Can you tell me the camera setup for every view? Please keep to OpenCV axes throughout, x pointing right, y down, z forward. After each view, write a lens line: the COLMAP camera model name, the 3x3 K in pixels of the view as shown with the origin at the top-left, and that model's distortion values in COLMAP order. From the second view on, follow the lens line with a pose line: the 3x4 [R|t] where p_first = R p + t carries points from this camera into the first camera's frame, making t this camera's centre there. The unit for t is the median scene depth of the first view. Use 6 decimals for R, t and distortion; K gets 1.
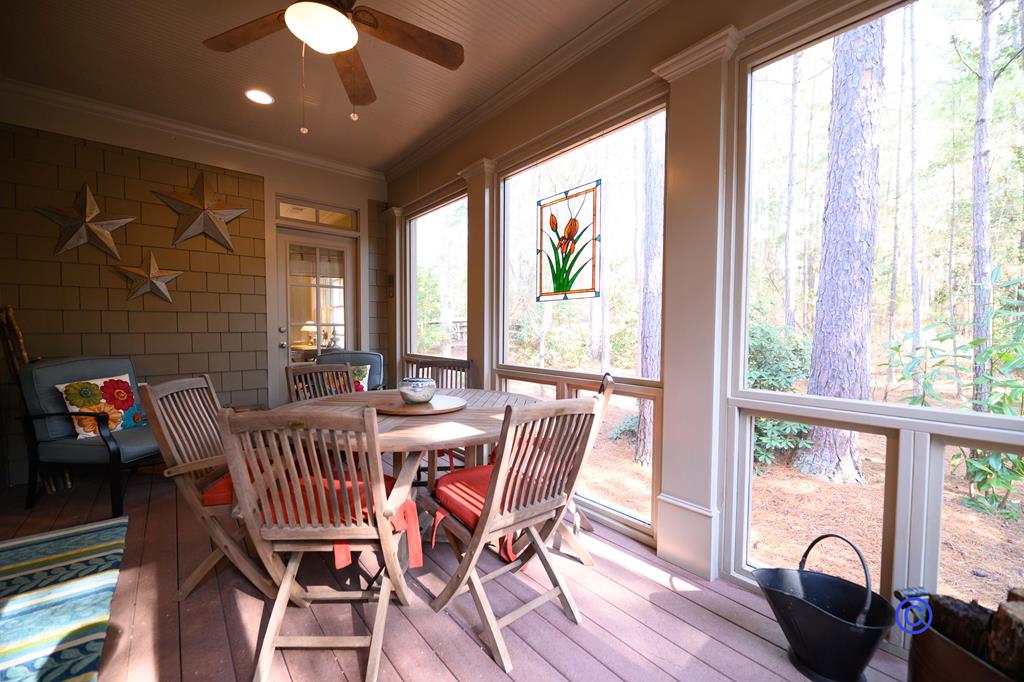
lens RADIAL K [[416.8, 0, 511.4], [0, 416.8, 340.3], [0, 0, 1]] dist [0.001547, 0.000601]
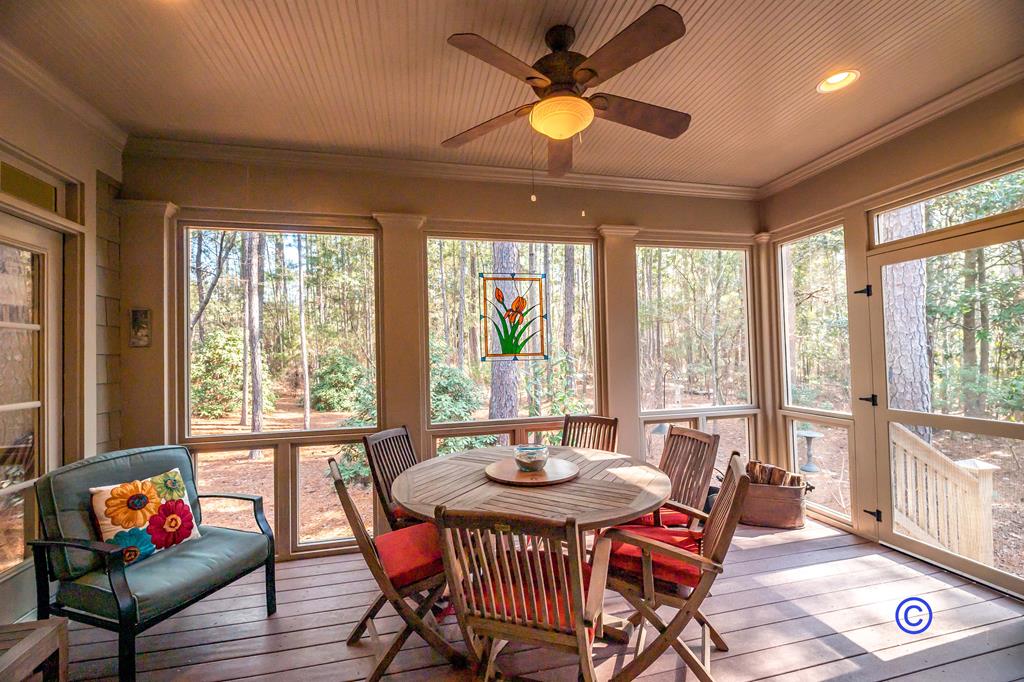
lens RADIAL K [[416.8, 0, 511.4], [0, 416.8, 347.5], [0, 0, 1]] dist [0.001547, 0.000601]
pose [[0.443203, 0.007832, 0.896387, -0.972927], [0.049338, 0.998233, -0.033117, -0.095867], [-0.895063, 0.058904, 0.442033, 0.466076]]
